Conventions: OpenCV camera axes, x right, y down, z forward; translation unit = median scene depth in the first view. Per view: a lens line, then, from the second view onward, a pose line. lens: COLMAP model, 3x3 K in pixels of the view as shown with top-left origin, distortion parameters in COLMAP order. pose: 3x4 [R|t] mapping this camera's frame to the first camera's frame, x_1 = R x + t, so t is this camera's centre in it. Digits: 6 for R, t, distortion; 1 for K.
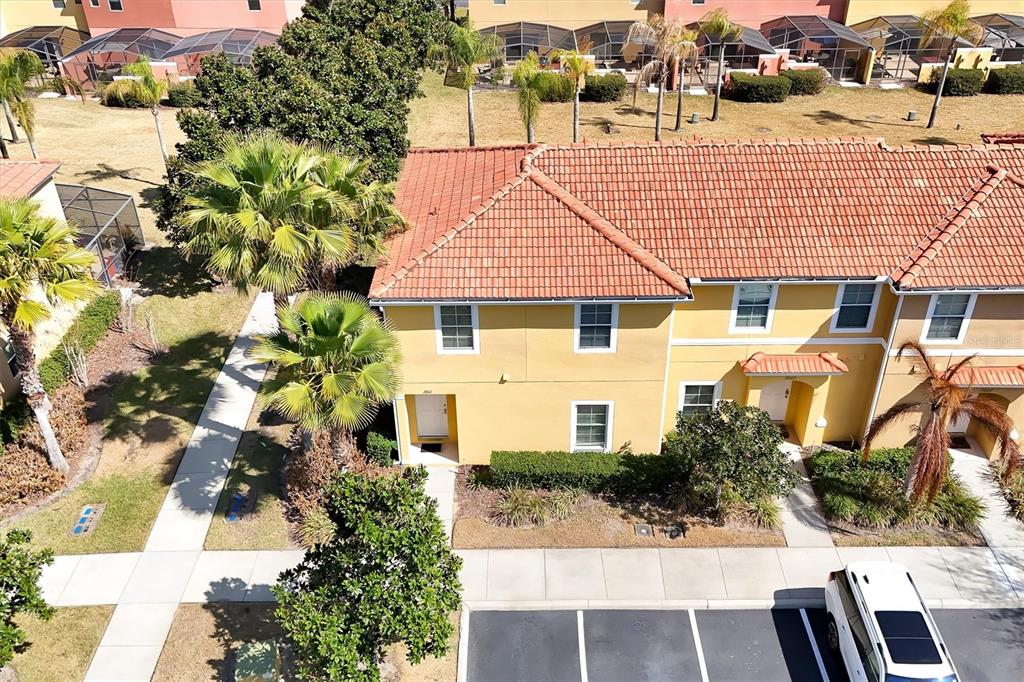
lens RADIAL K [[922.7, 0, 528.9], [0, 922.7, 344.1], [0, 0, 1]] dist [0.051868, -0.002719]
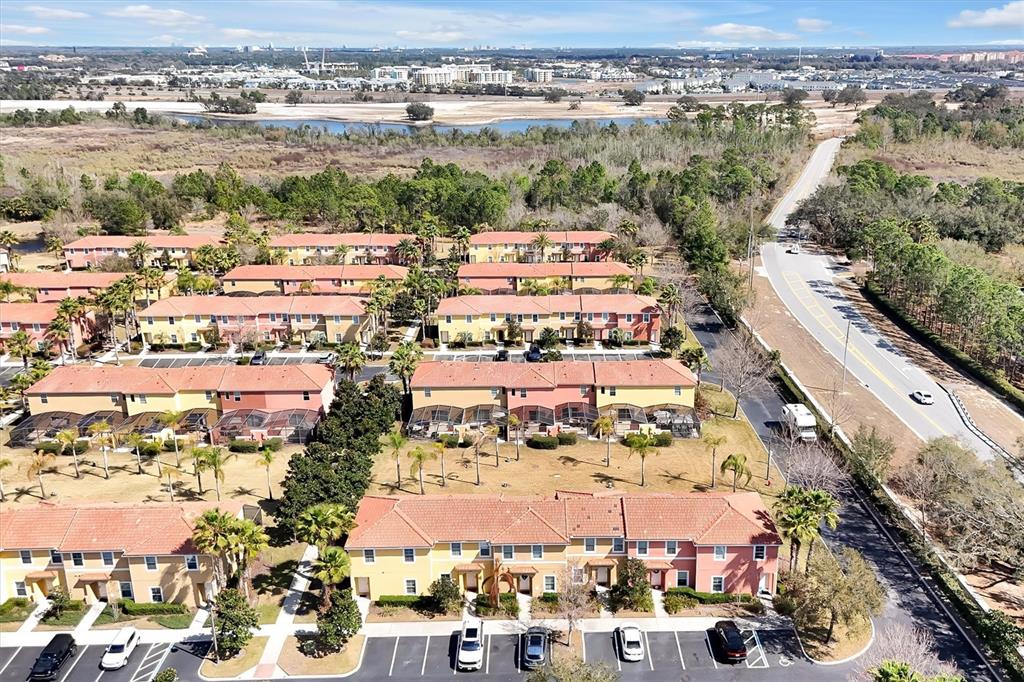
lens RADIAL K [[922.7, 0, 528.9], [0, 922.7, 344.1], [0, 0, 1]] dist [0.051868, -0.002719]
pose [[0.999926, -0.006009, -0.010574, 0.537156], [0.003083, 0.966270, -0.257512, 0.106094], [0.011765, 0.257461, 0.966217, -2.449825]]
